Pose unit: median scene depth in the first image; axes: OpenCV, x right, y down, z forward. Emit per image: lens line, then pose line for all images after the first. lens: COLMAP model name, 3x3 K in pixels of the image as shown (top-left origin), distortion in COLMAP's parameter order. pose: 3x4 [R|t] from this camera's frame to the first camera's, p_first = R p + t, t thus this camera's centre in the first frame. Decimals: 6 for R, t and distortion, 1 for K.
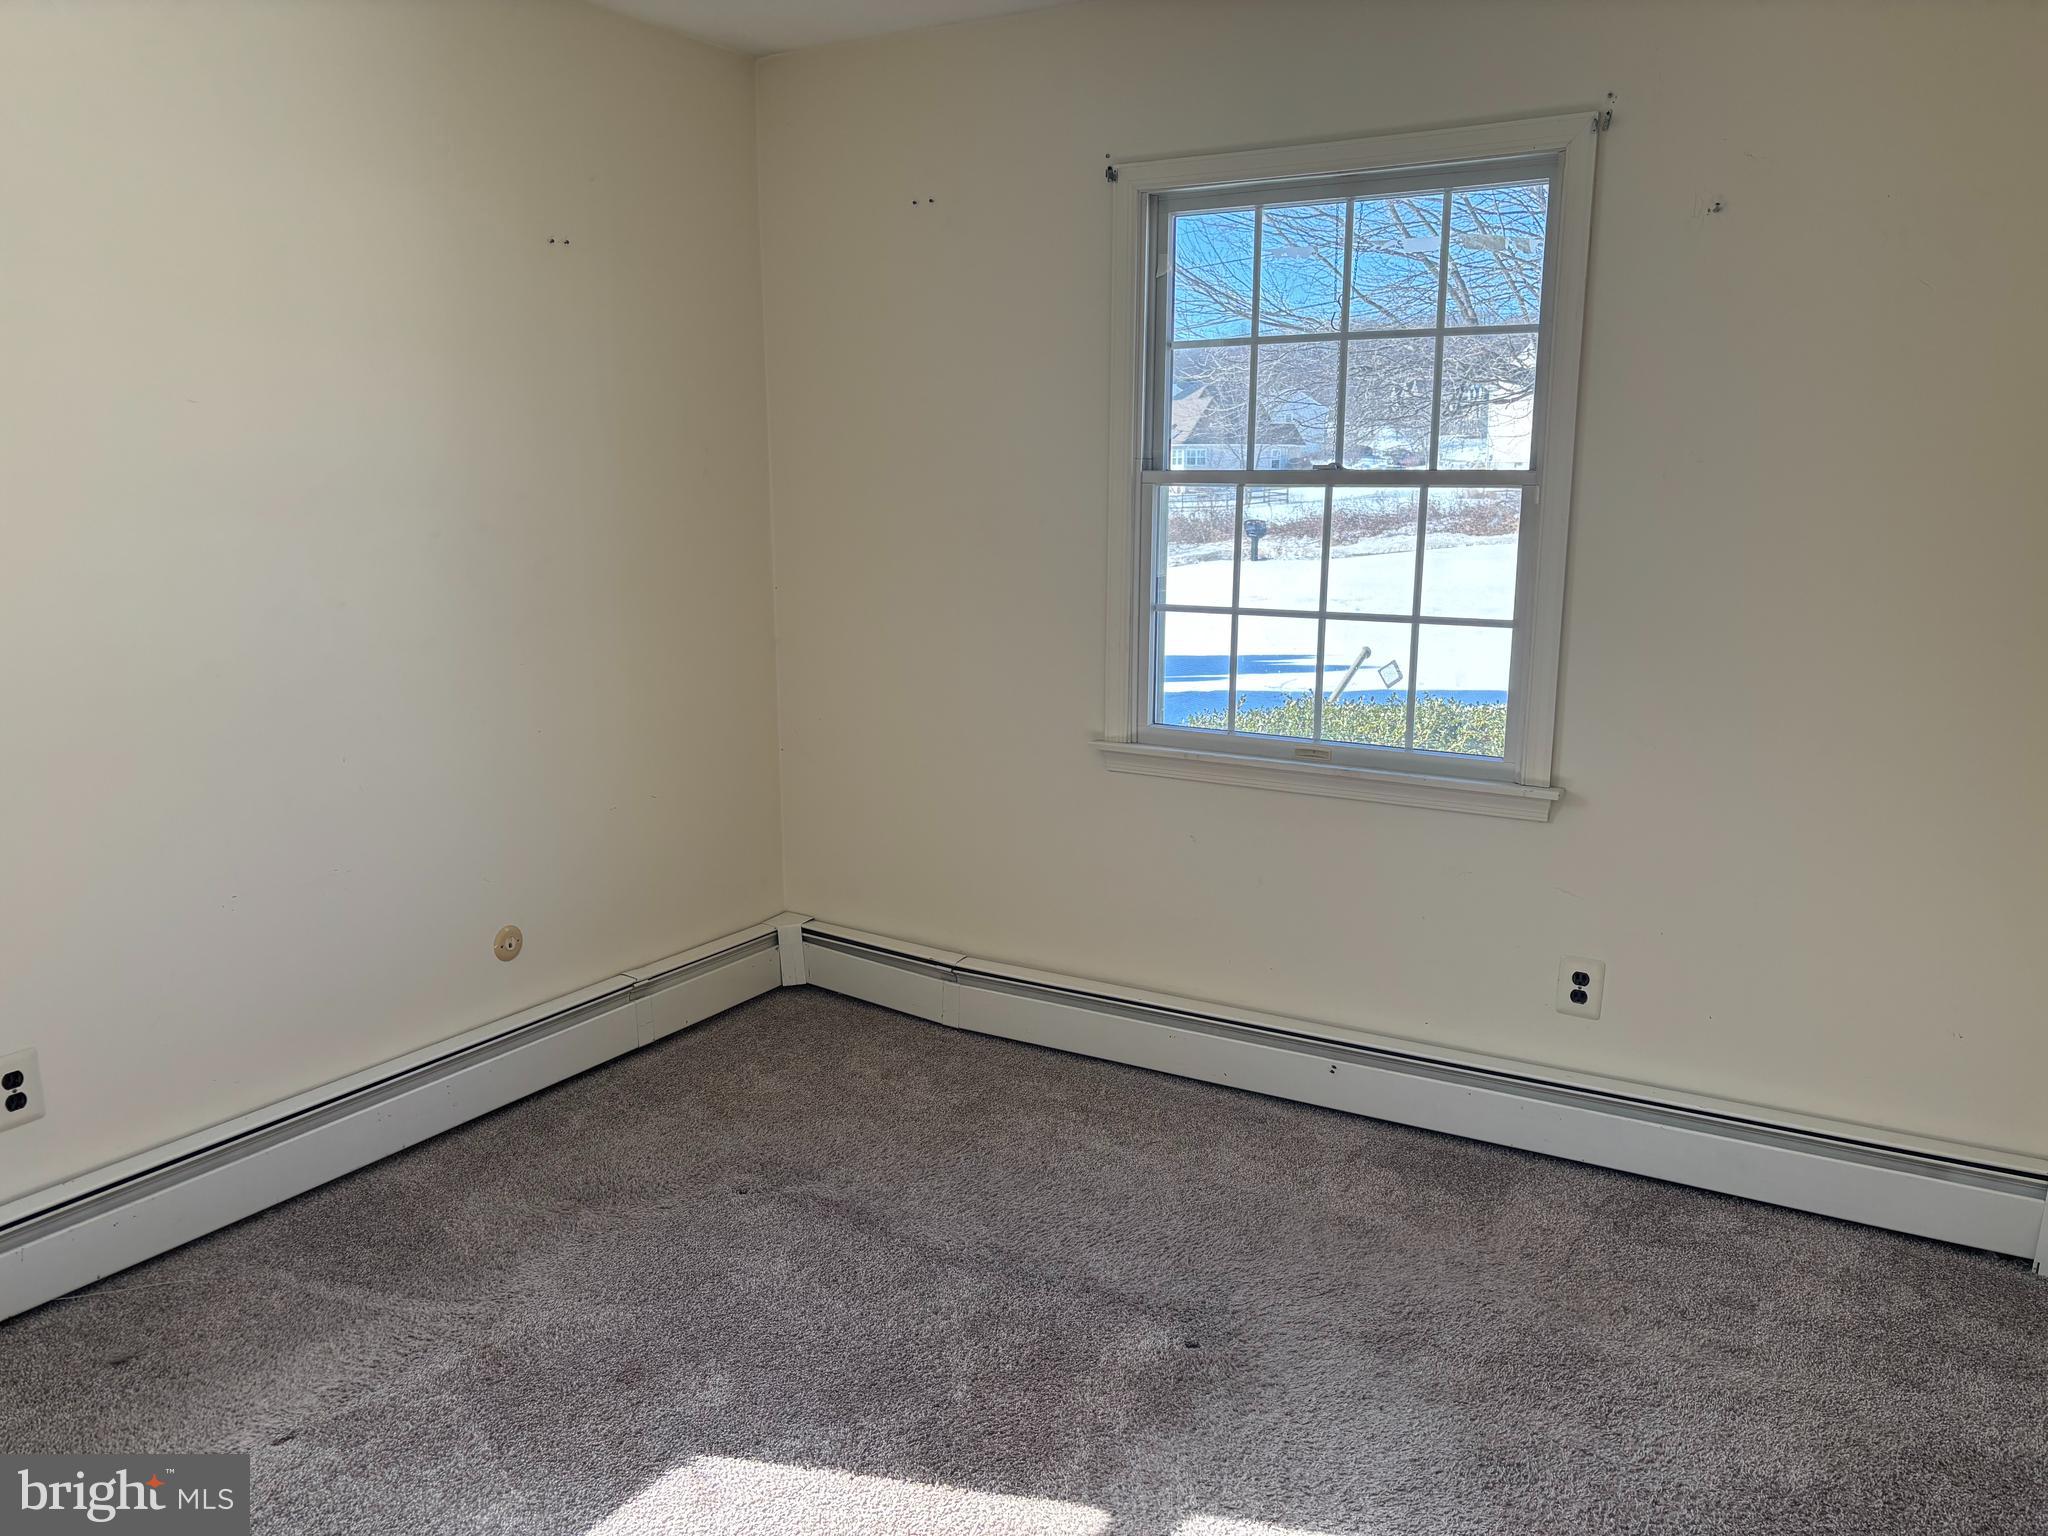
lens RADIAL K [[1541.3, 0, 1013.8], [0, 1541.3, 774.2], [0, 0, 1]] dist [0.060280, -0.078154]
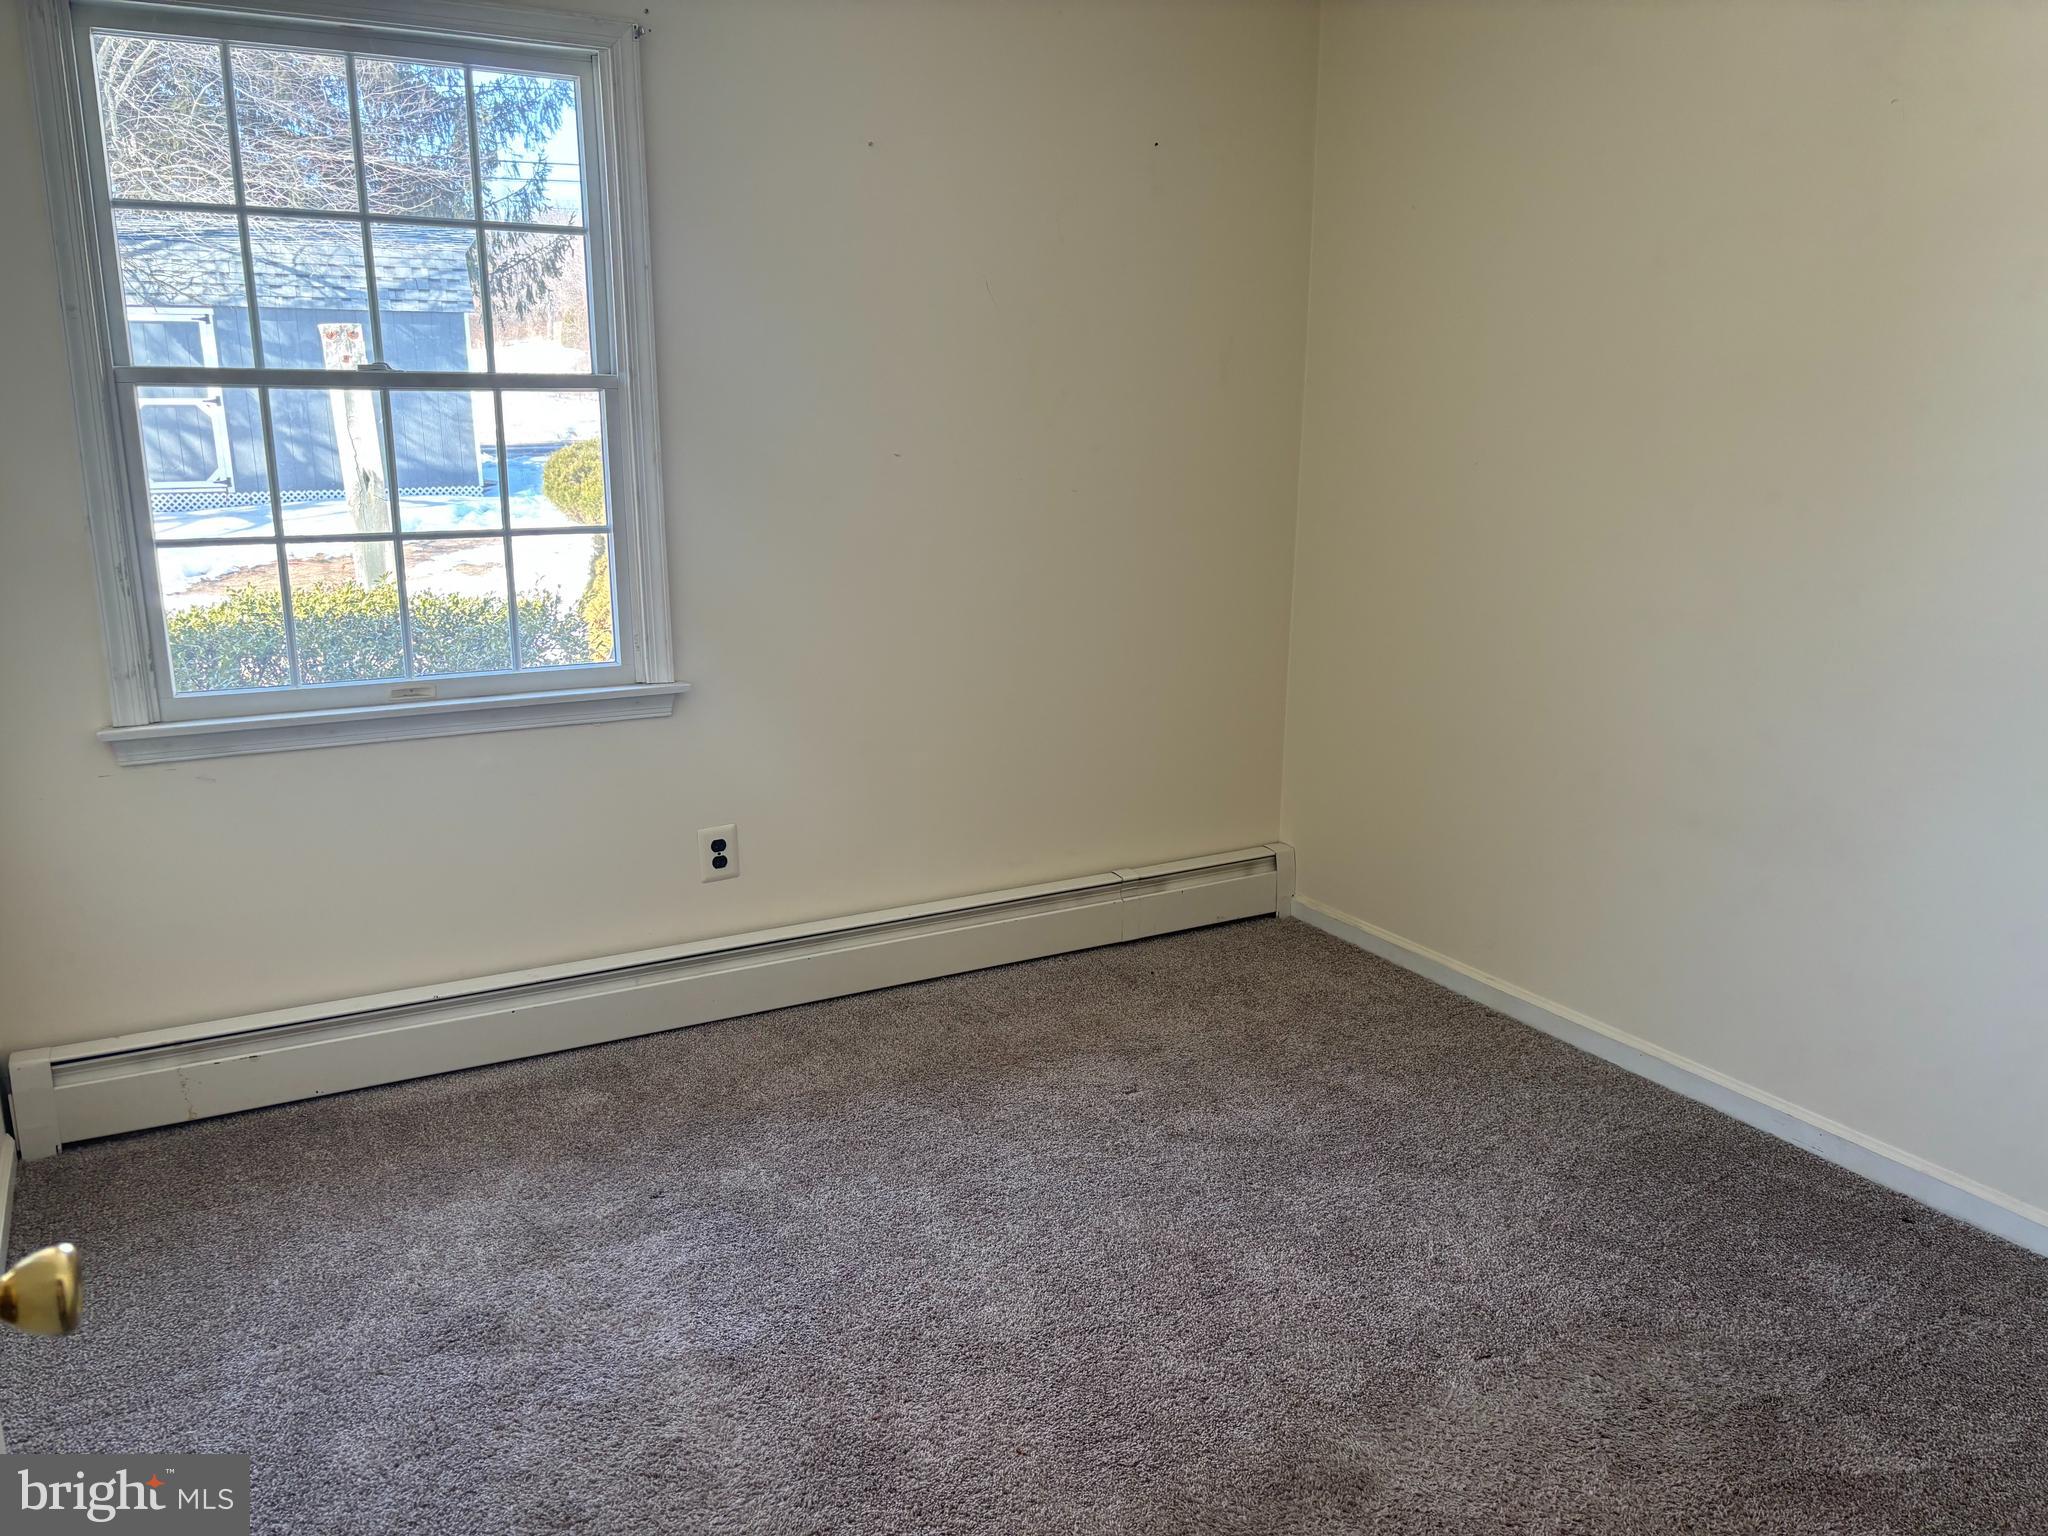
lens RADIAL K [[1541.3, 0, 1013.8], [0, 1541.3, 774.2], [0, 0, 1]] dist [0.060280, -0.078154]
pose [[0.481472, -0.220379, 0.848303, -0.446904], [0.163726, 0.973450, 0.159965, -0.057545], [-0.861033, 0.061870, 0.504771, 0.265589]]
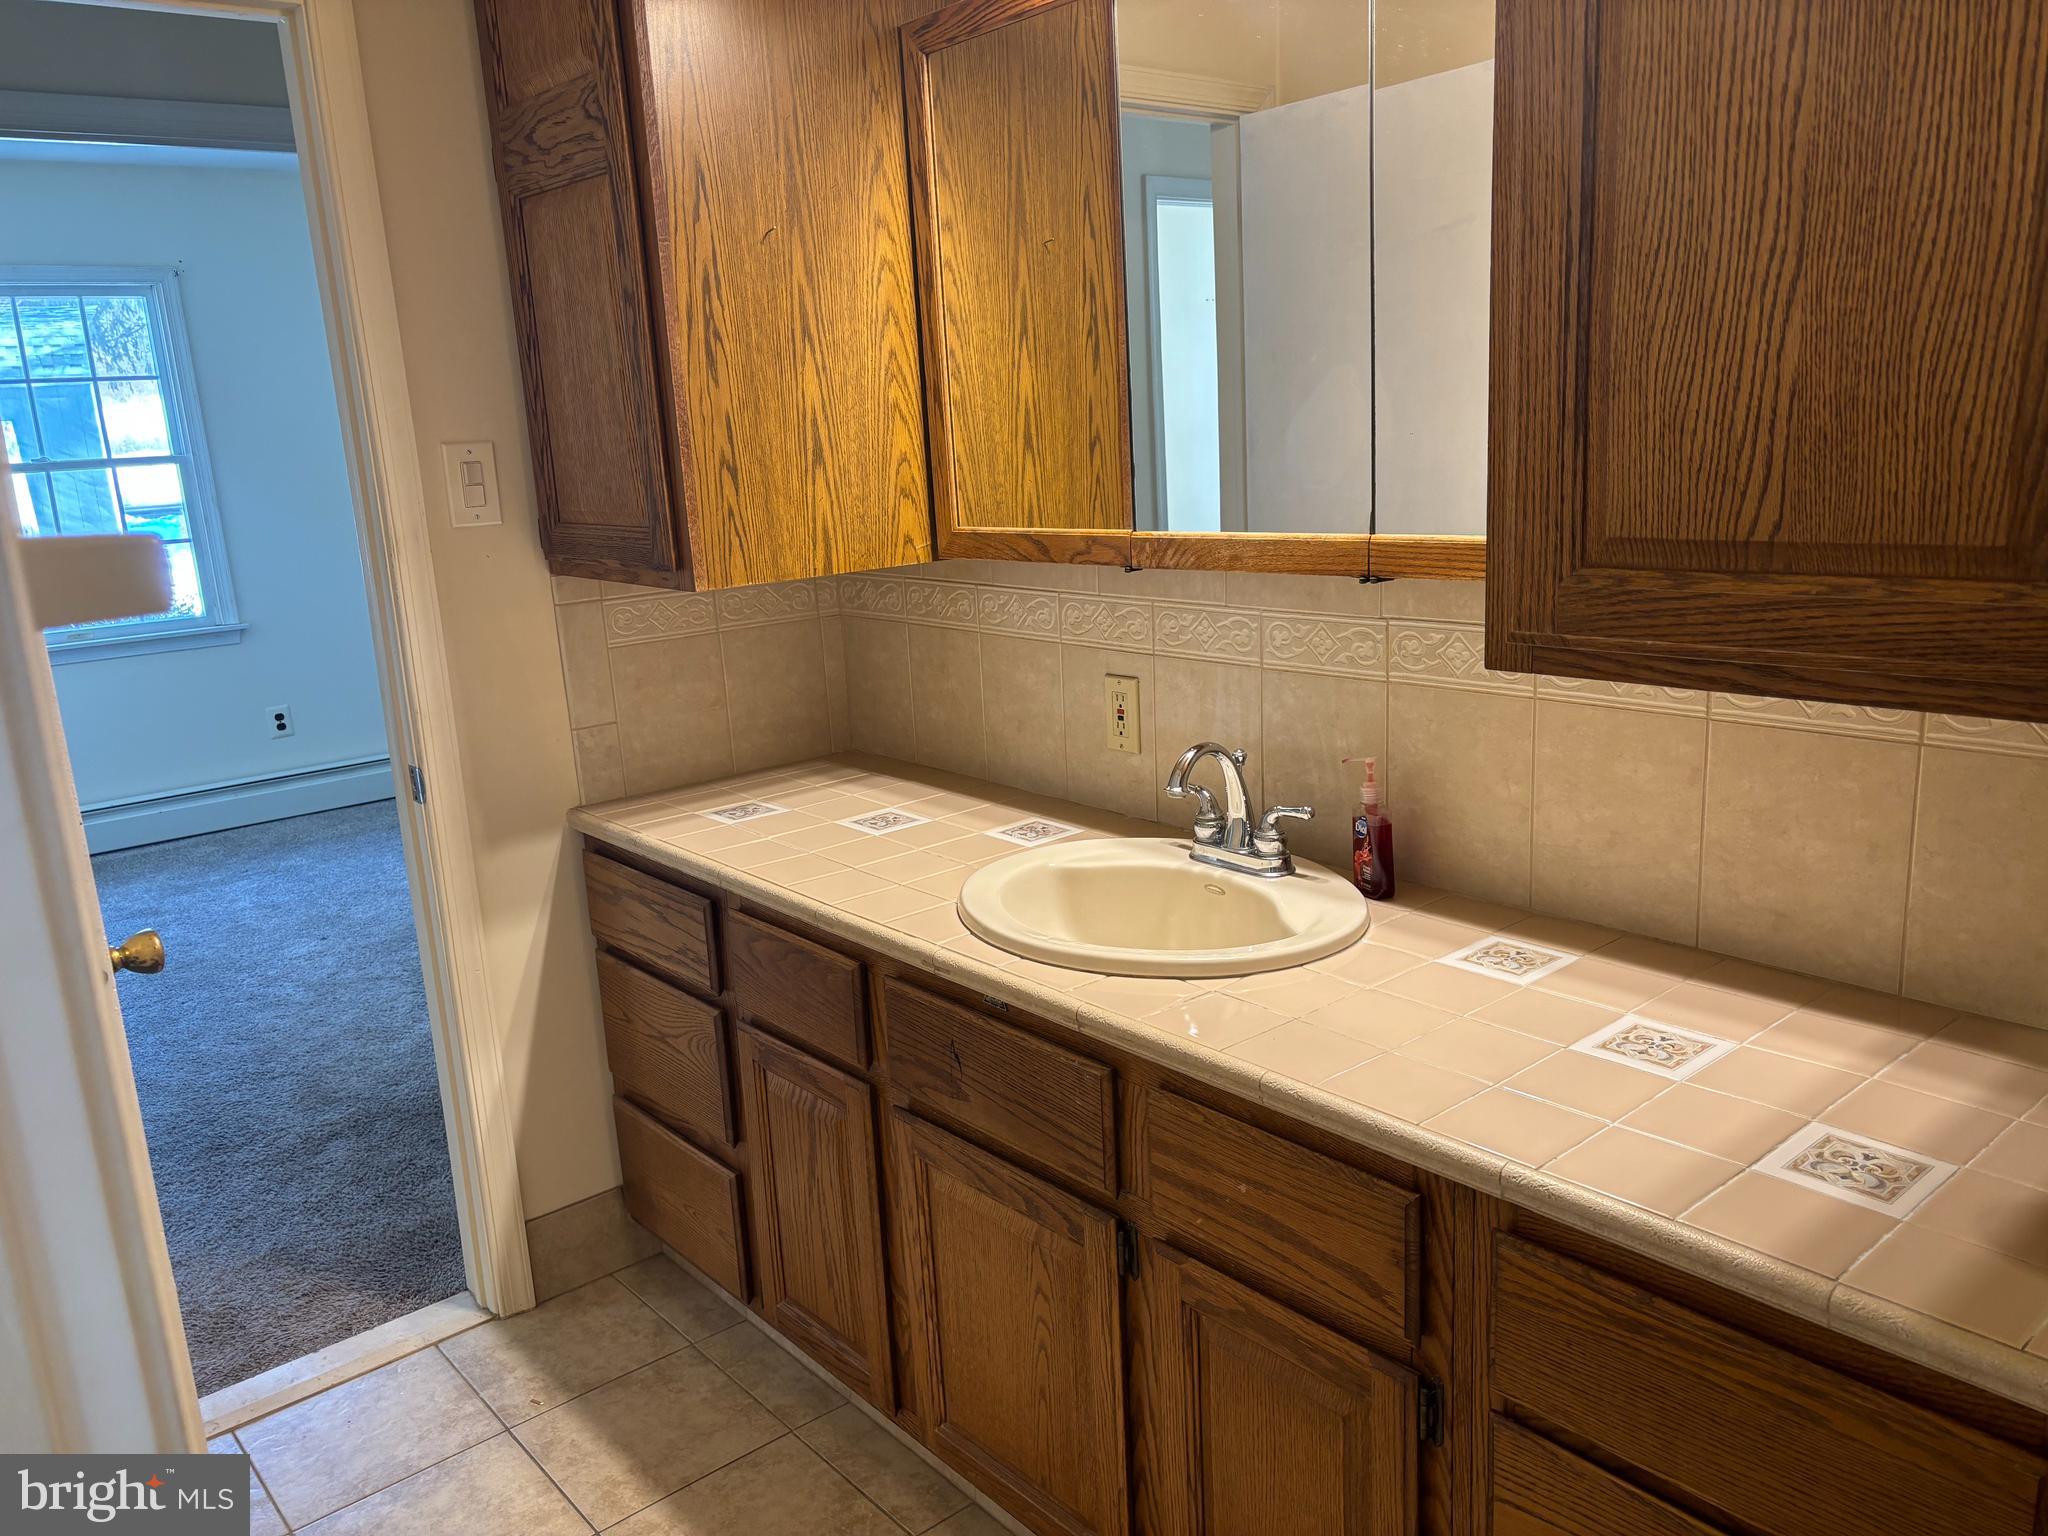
lens RADIAL K [[1541.3, 0, 1013.8], [0, 1541.3, 774.2], [0, 0, 1]] dist [0.060280, -0.078154]
pose [[0.304144, -0.251811, 0.918742, -1.131429], [0.233282, 0.954754, 0.184455, 0.056199], [-0.923621, 0.158225, 0.349126, -0.488954]]
